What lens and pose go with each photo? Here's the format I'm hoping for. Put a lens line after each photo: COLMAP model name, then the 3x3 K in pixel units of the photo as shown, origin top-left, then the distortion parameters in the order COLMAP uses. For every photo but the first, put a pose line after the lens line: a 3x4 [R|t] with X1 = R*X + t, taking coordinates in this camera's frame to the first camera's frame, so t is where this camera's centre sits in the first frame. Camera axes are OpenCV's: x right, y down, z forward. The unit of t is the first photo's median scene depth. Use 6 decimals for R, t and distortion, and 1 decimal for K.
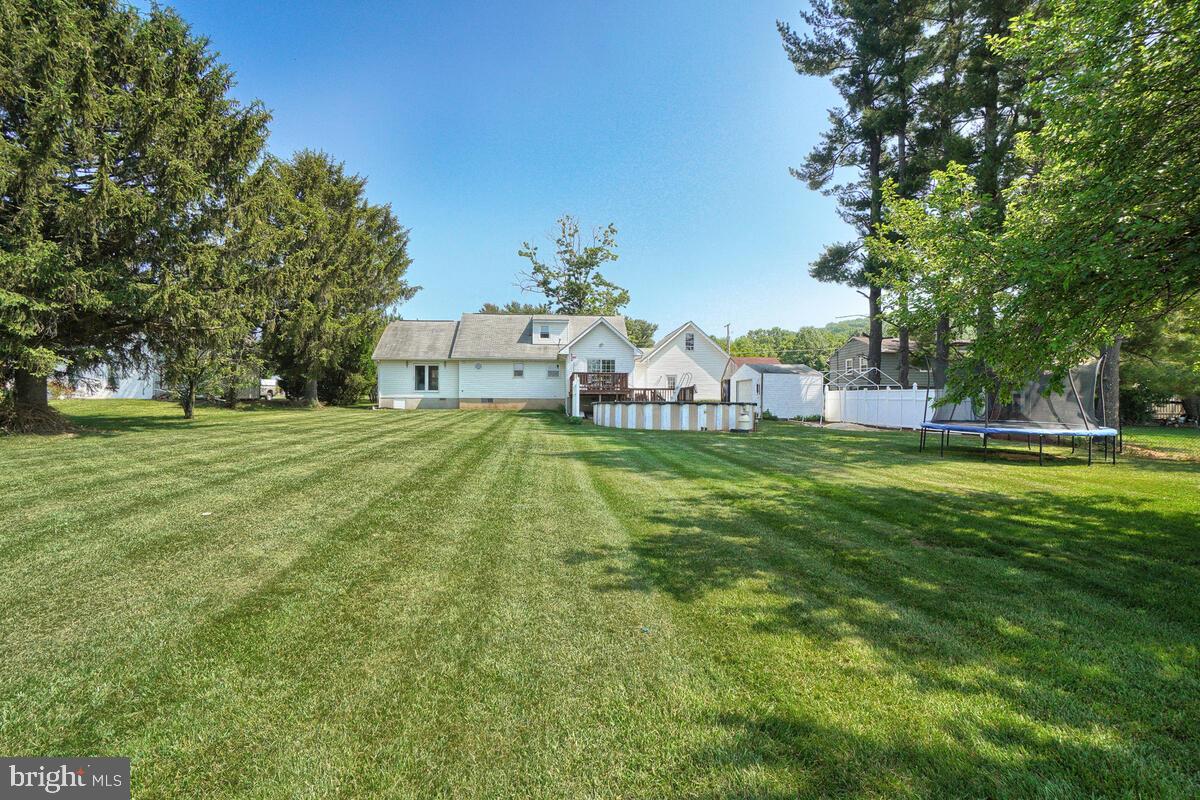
lens RADIAL K [[526.3, 0, 588.6], [0, 526.3, 402.9], [0, 0, 1]] dist [-0.042203, 0.000361]
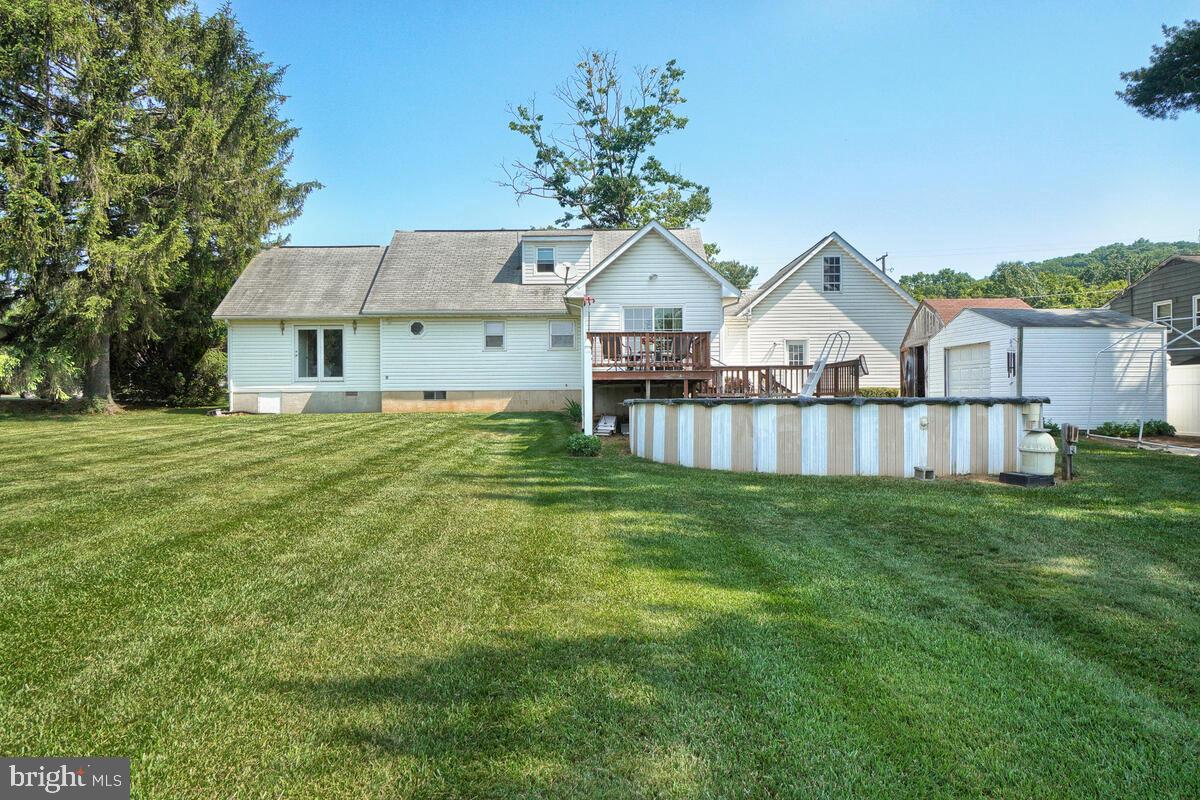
lens RADIAL K [[774.2, 0, 606.5], [0, 774.2, 394.5], [0, 0, 1]] dist [-0.024701, 0.000238]
pose [[0.998184, -0.012214, -0.058980, 0.018926], [0.012337, 0.999922, 0.001734, -0.004421], [0.058954, -0.002459, 0.998258, 0.252993]]
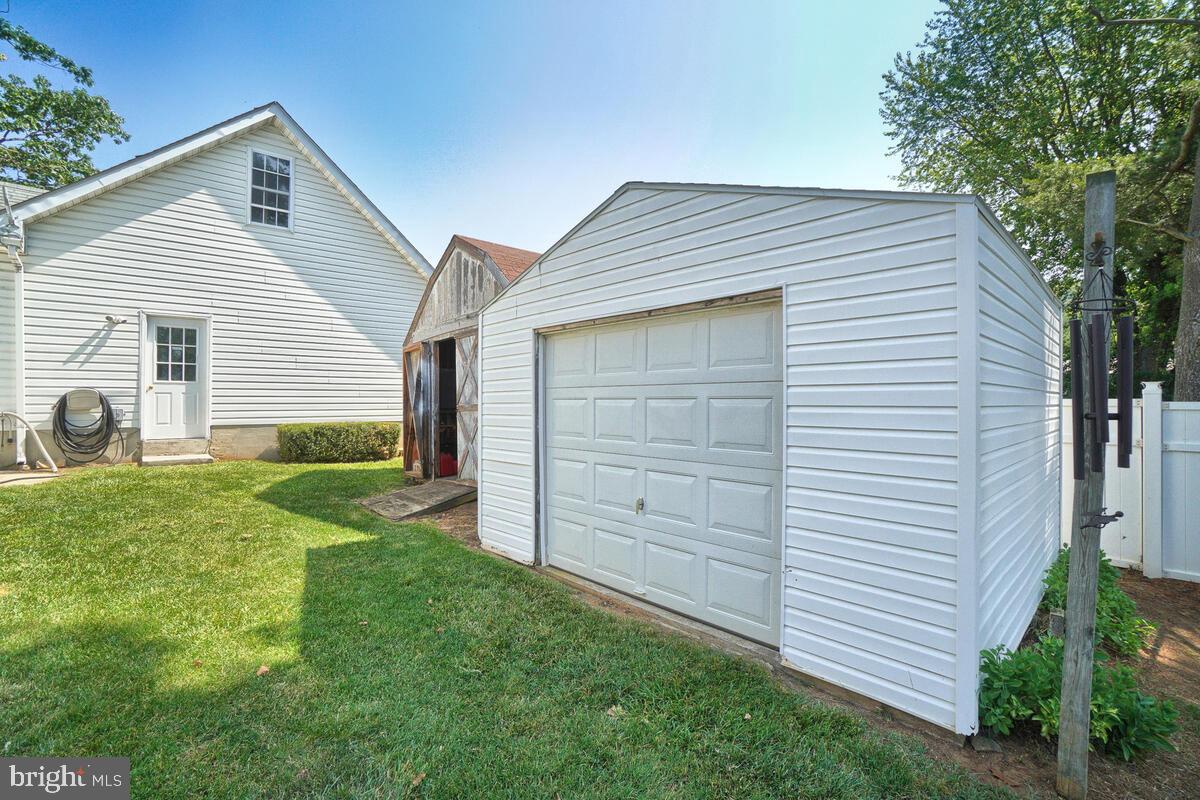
lens RADIAL K [[526.3, 0, 593.1], [0, 526.3, 397.9], [0, 0, 1]] dist [-0.042203, 0.000361]
pose [[0.802365, -0.002683, 0.596828, 0.172157], [0.001288, 0.999995, 0.002764, -0.018979], [-0.596833, -0.001449, 0.802364, 0.728915]]
